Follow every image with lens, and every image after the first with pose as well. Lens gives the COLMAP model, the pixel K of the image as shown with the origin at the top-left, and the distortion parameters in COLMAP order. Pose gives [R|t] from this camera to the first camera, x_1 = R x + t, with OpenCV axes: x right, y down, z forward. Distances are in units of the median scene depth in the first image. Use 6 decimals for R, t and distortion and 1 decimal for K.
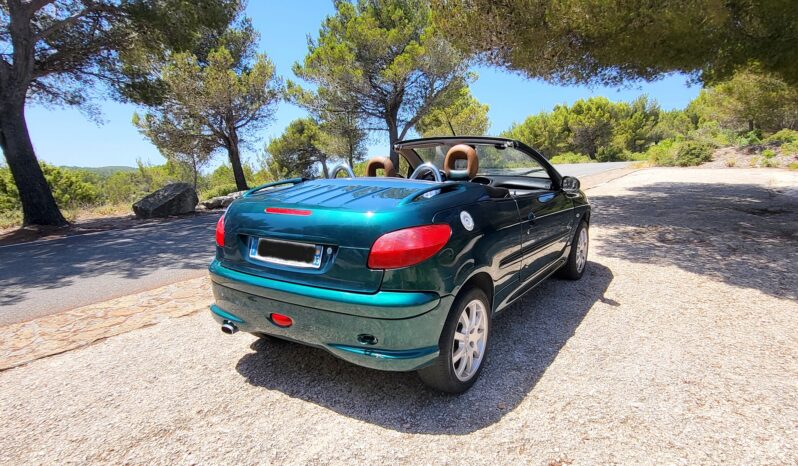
lens RADIAL K [[476.5, 0, 399.3], [0, 476.5, 232.2], [0, 0, 1]] dist [0.008640, -0.000066]
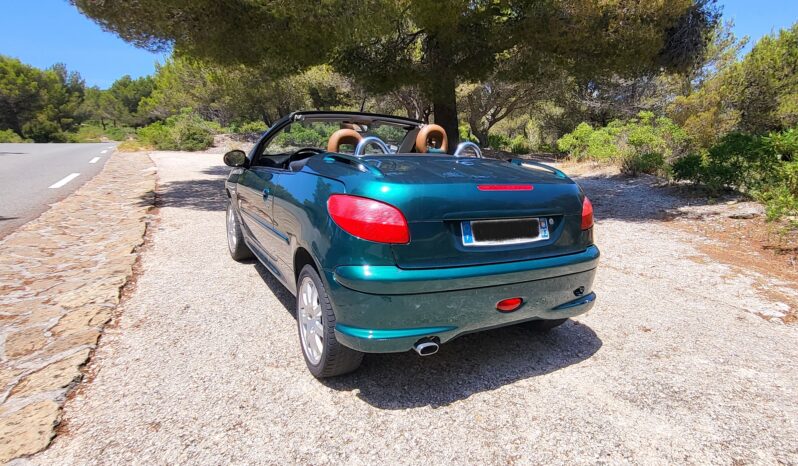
lens RADIAL K [[529.3, 0, 398.5], [0, 529.3, 231.7], [0, 0, 1]] dist [0.000684, -0.000322]
pose [[0.404641, -0.108400, 0.908028, -0.145513], [0.096535, 0.992465, 0.075461, -0.006420], [-0.909366, 0.057122, 0.412057, 0.088568]]
